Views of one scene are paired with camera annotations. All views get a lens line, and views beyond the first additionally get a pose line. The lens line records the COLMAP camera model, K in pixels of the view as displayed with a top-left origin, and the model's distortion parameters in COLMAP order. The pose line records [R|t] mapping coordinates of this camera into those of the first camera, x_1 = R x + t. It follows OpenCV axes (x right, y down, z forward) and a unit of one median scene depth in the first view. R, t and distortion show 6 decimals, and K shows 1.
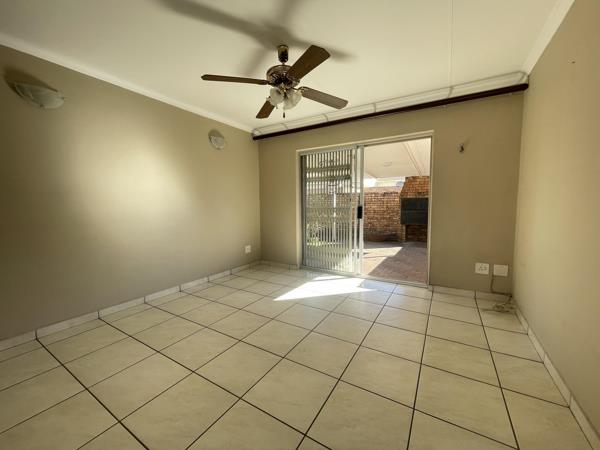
lens RADIAL K [[241.5, 0, 295.4], [0, 241.5, 222.4], [0, 0, 1]] dist [-0.001791, 0.000358]
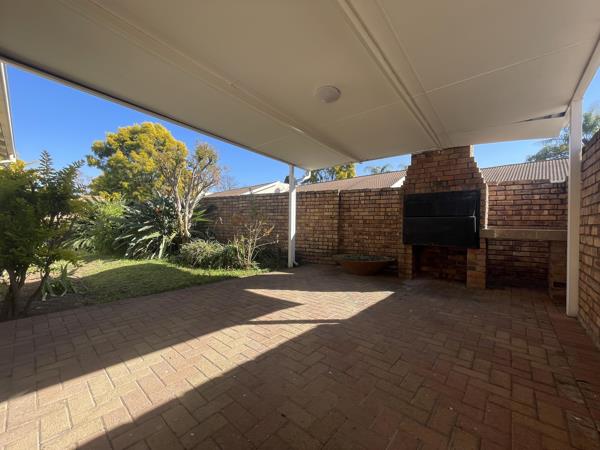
lens RADIAL K [[241.5, 0, 298.7], [0, 241.5, 225.9], [0, 0, 1]] dist [-0.001791, 0.000358]
pose [[0.986283, 0.015648, -0.164322, 0.580959], [-0.026411, 0.997631, -0.063523, 0.013876], [0.162939, 0.066991, 0.984359, 0.866208]]
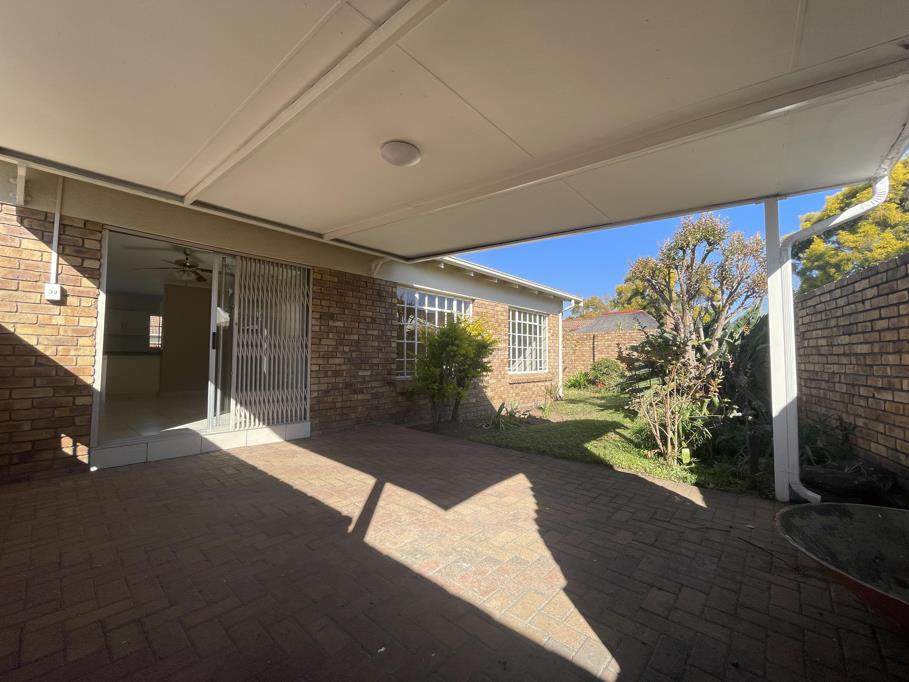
lens RADIAL K [[365.9, 0, 451.1], [0, 365.9, 341.4], [0, 0, 1]] dist [-0.001791, 0.000358]
pose [[-0.166029, -0.044903, -0.985098, 1.087466], [-0.078687, 0.996381, -0.032155, -0.060545], [0.982976, 0.072175, -0.168962, 1.667947]]
